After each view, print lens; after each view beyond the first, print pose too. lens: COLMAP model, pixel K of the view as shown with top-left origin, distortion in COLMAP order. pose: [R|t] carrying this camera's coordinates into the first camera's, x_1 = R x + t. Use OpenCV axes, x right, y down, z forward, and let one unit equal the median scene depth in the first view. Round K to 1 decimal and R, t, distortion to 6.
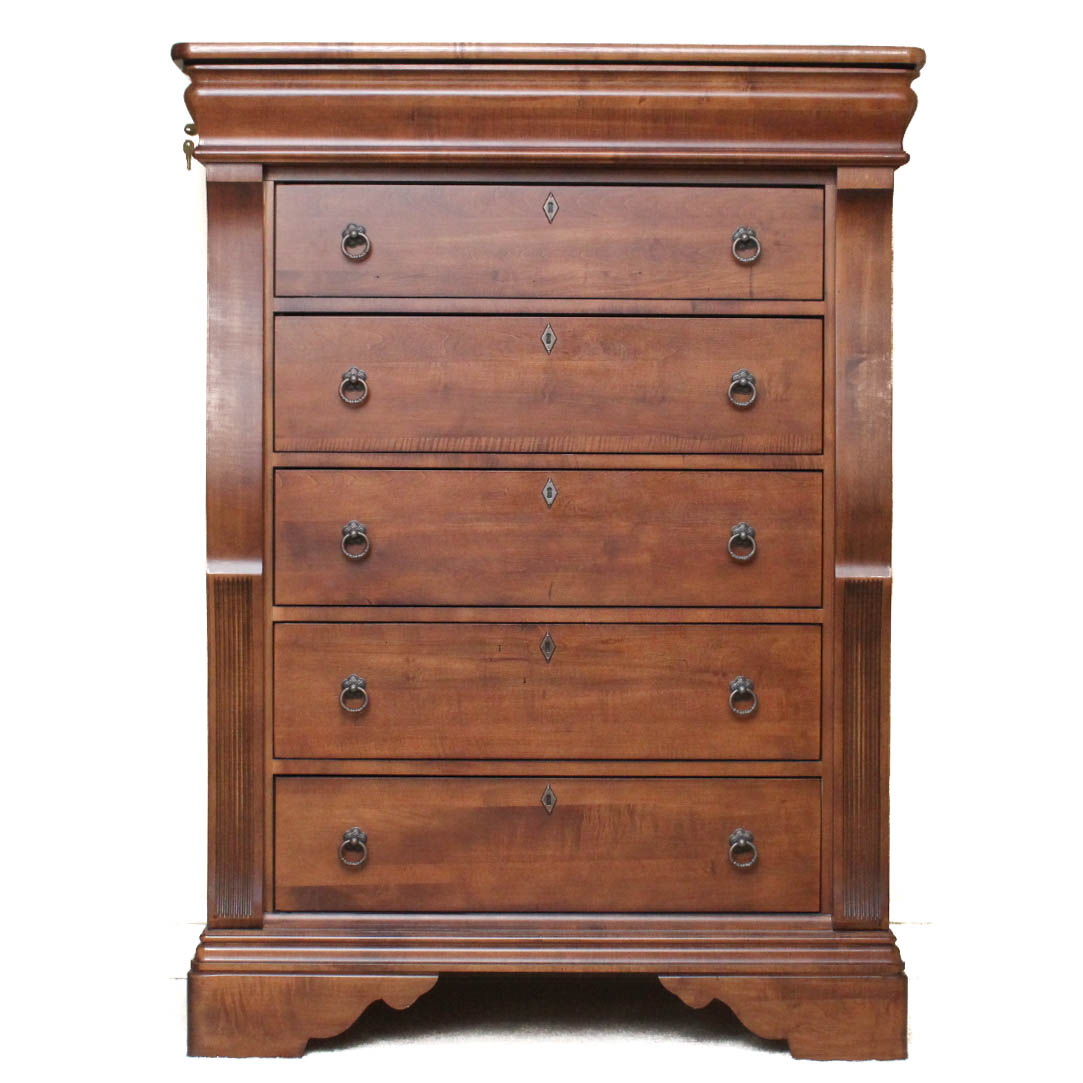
lens RADIAL K [[2647.8, 0, 543.9], [0, 2647.8, 484.4], [0, 0, 1]] dist [-0.058896, -0.069563]
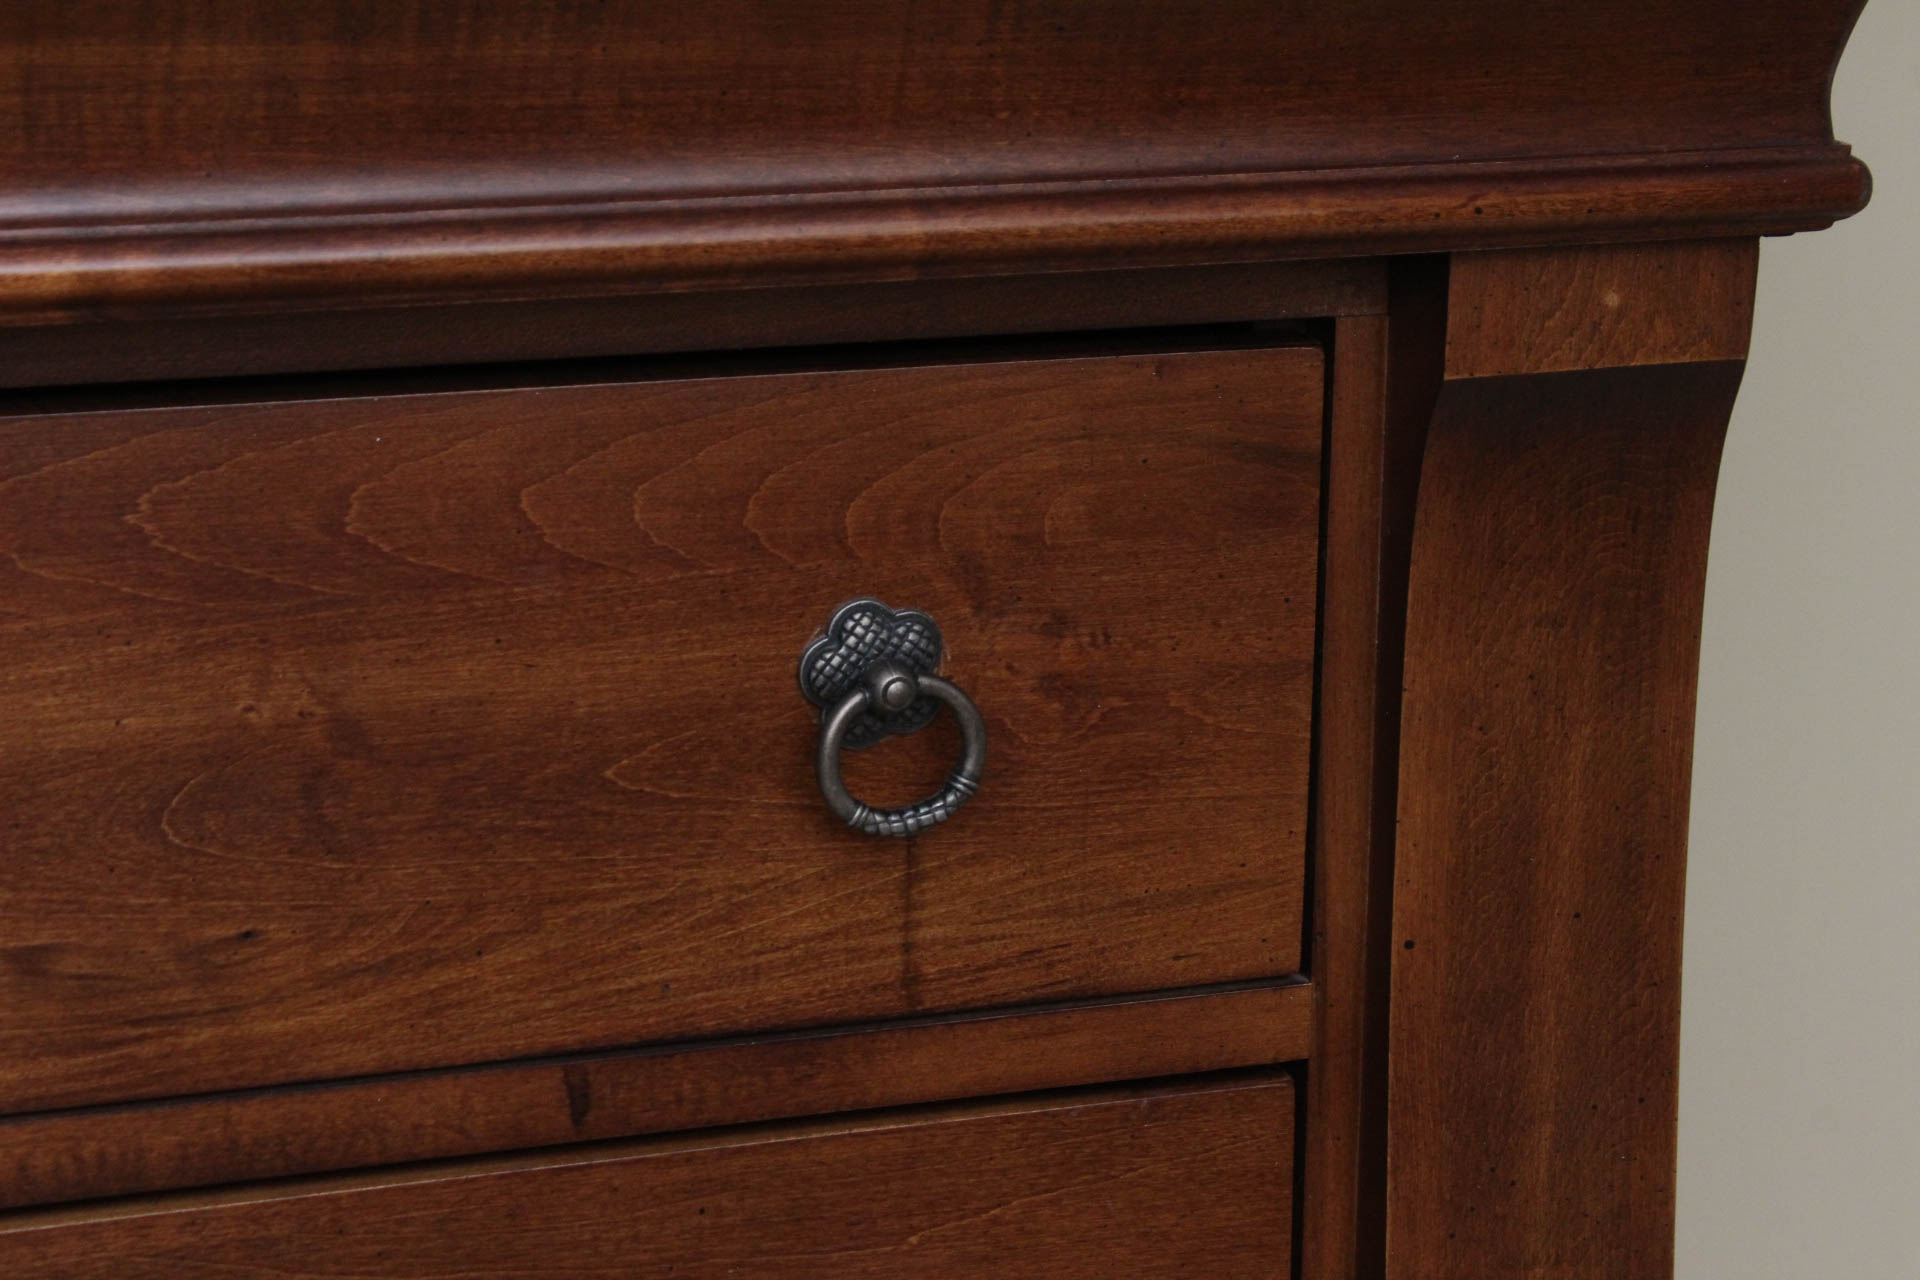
lens RADIAL K [[4509.9, 0, 955.1], [0, 4509.9, 593.4], [0, 0, 1]] dist [0.068478, 0.111466]
pose [[0.945813, -0.074443, 0.316064, -0.007482], [-0.005689, 0.969417, 0.245352, -0.166527], [-0.324663, -0.233855, 0.916464, 0.744218]]
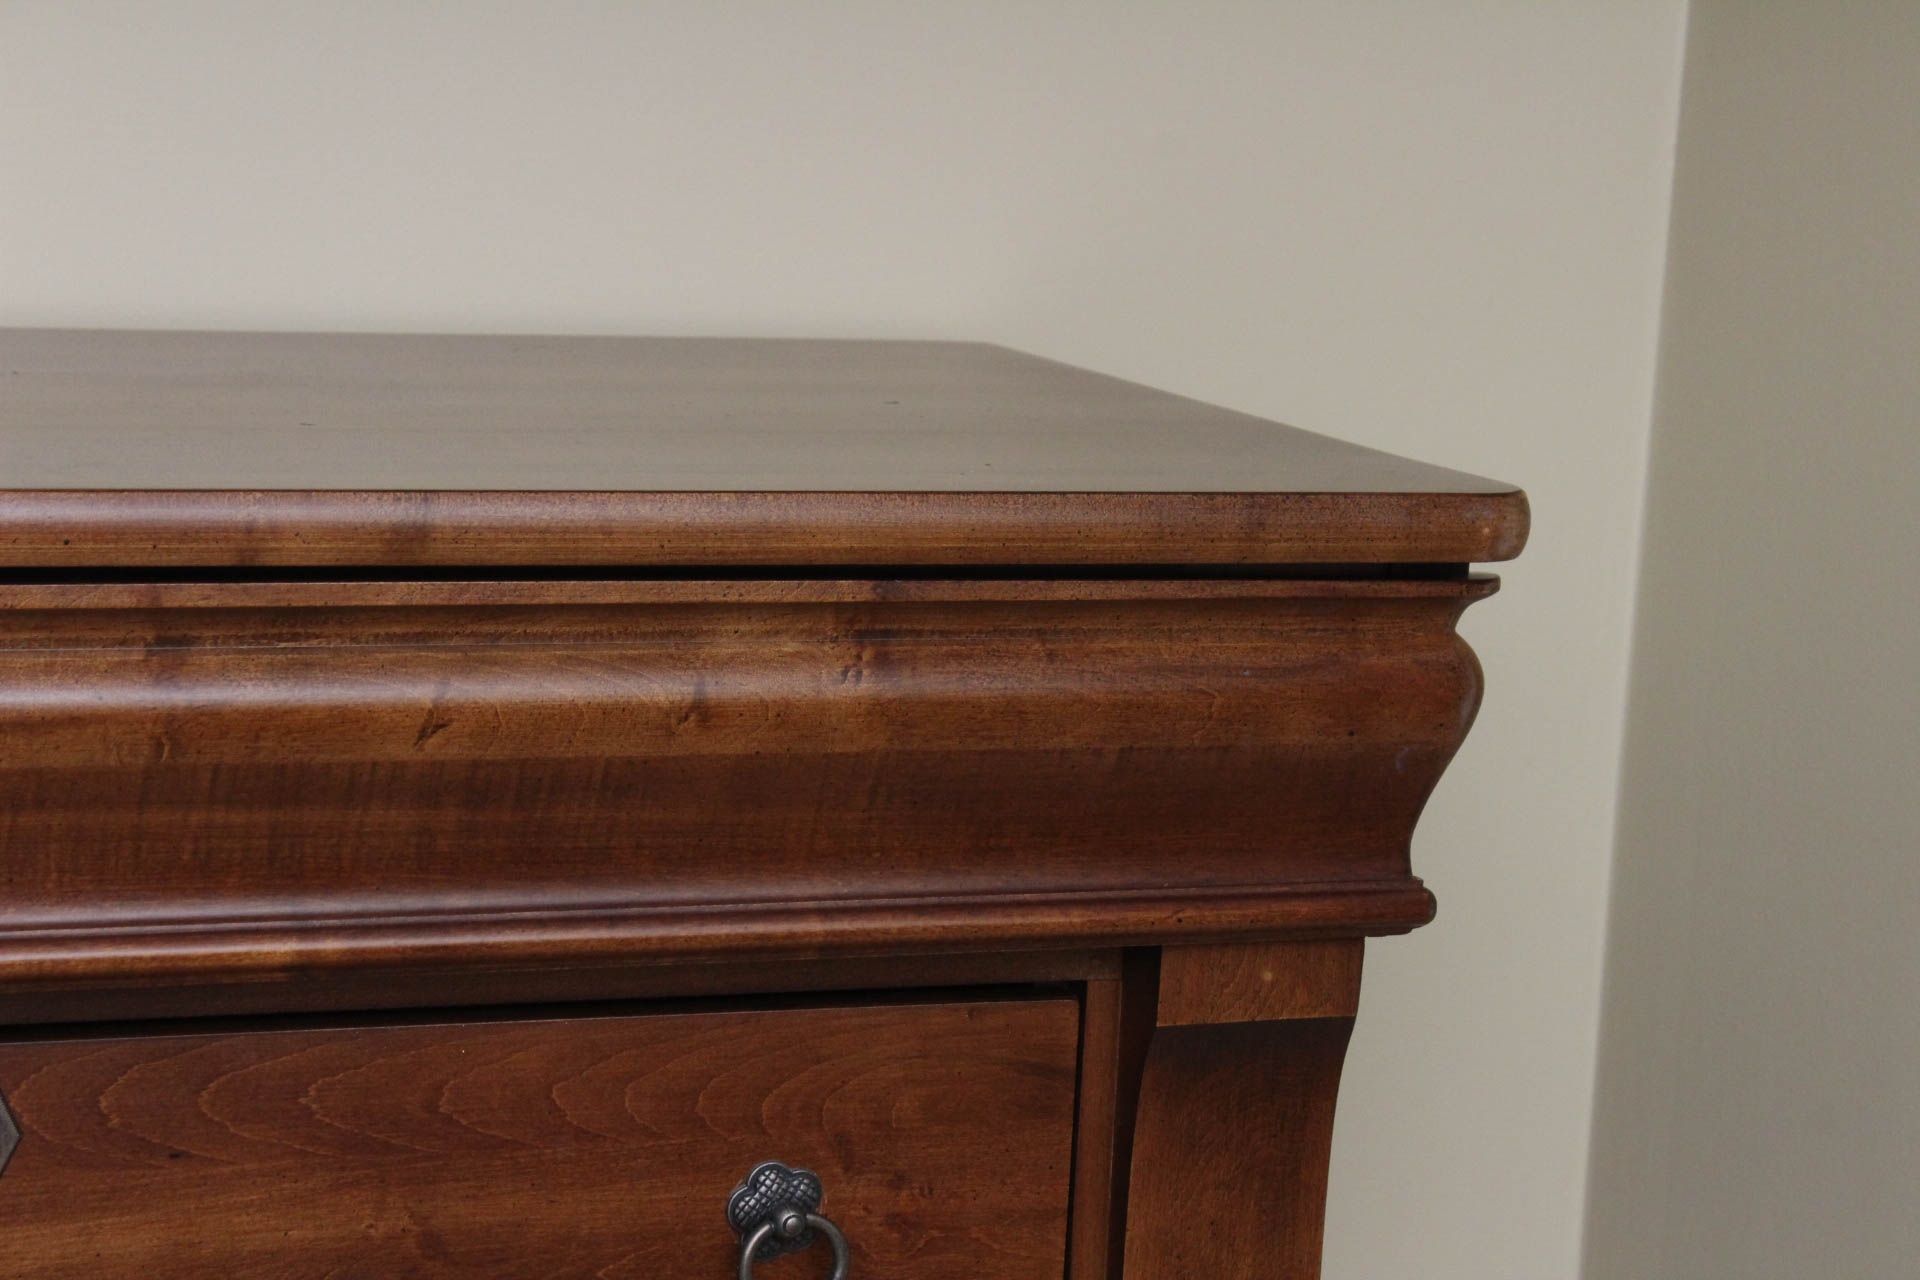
lens RADIAL K [[4509.9, 0, 955.1], [0, 4509.9, 593.4], [0, 0, 1]] dist [0.068478, 0.111466]
pose [[0.930751, -0.010287, 0.365509, -0.062552], [-0.044575, 0.988957, 0.141342, -0.210718], [-0.362927, -0.147847, 0.920014, 0.614603]]
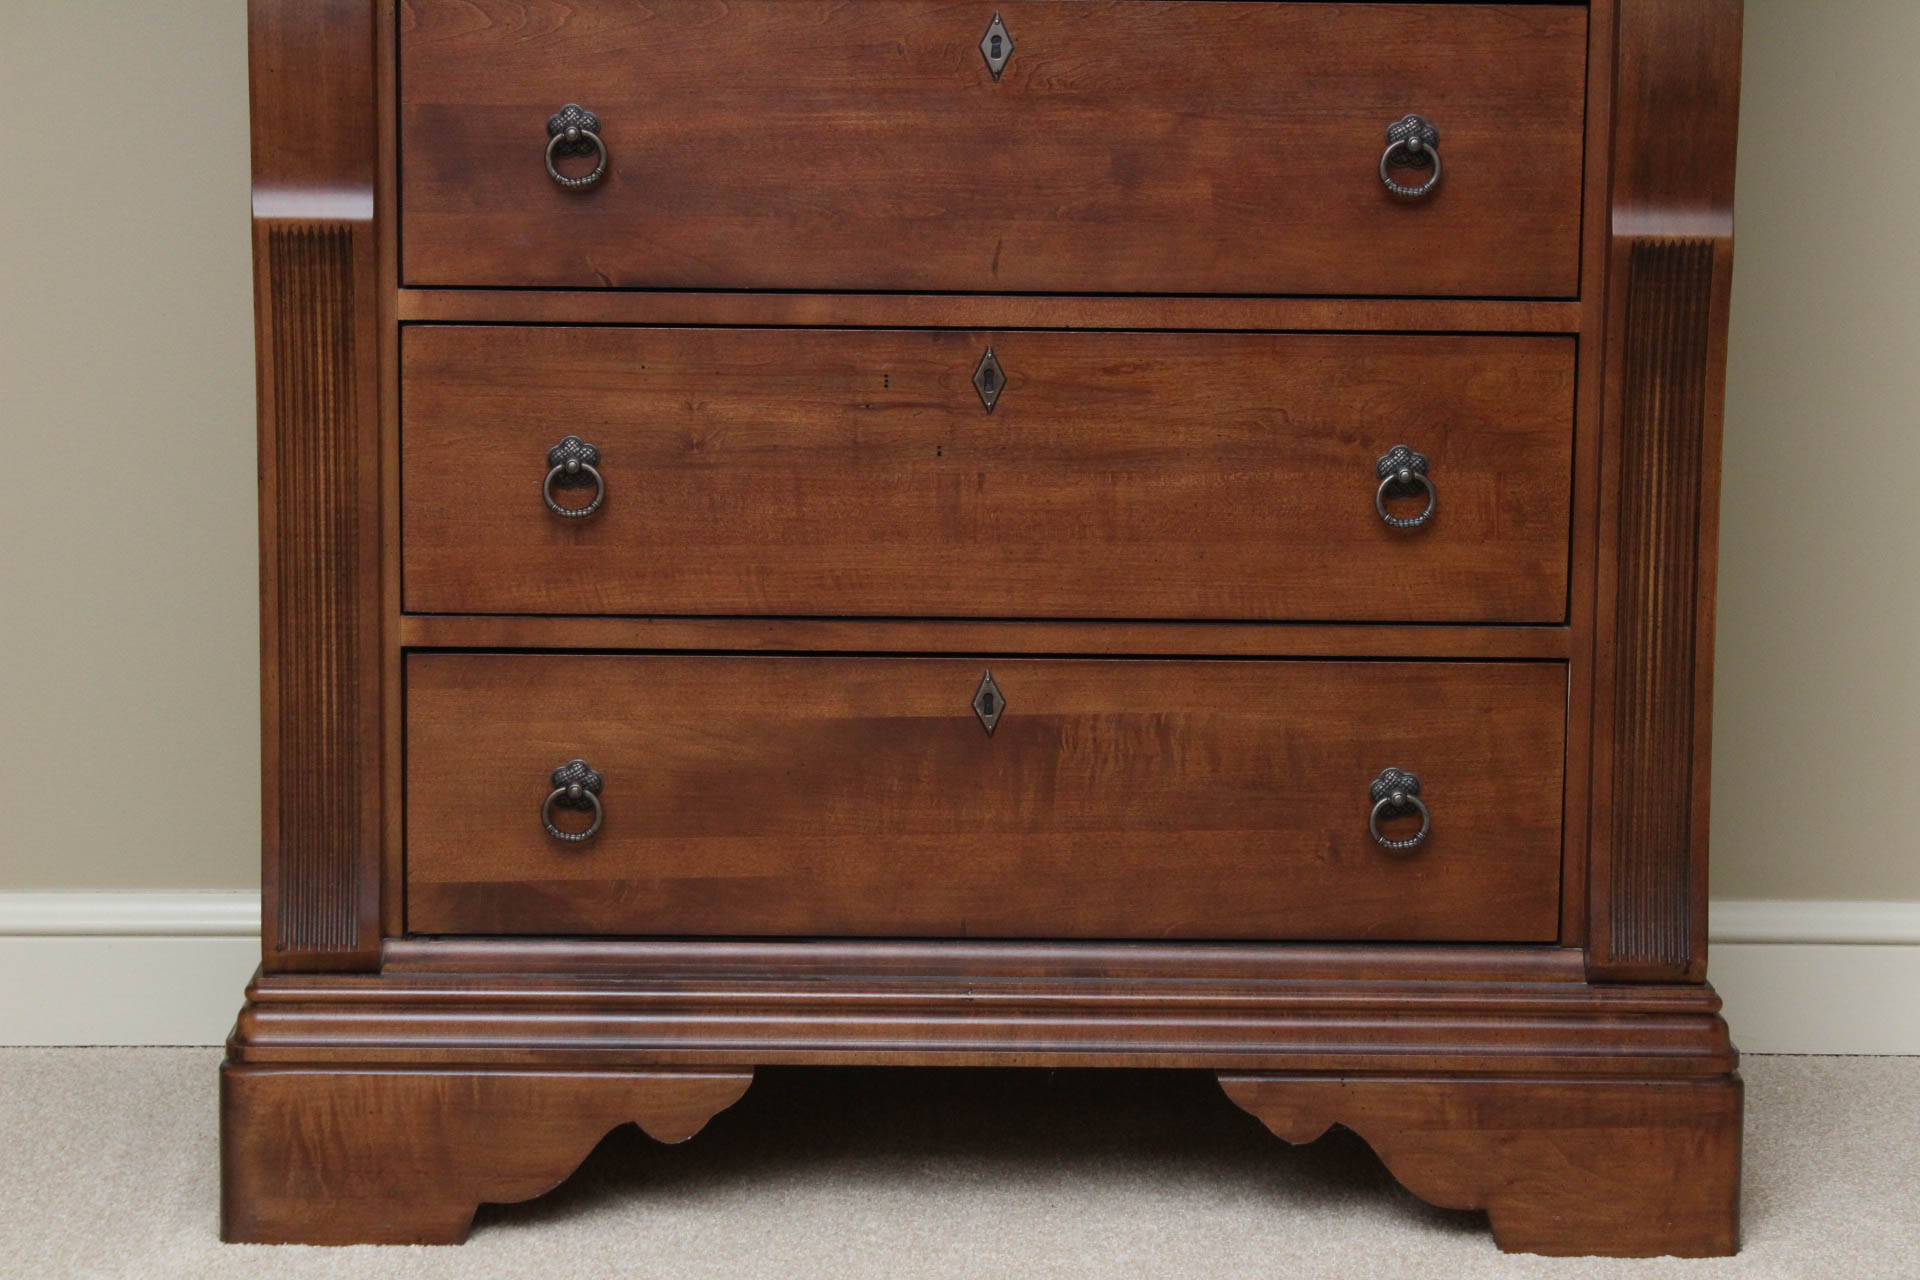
lens RADIAL K [[4509.9, 0, 955.1], [0, 4509.9, 593.4], [0, 0, 1]] dist [0.068478, 0.111466]
pose [[0.999904, 0.006558, 0.012184, -0.014058], [-0.008108, 0.991234, 0.131871, -0.006141], [-0.011213, -0.131957, 0.991192, 0.206754]]
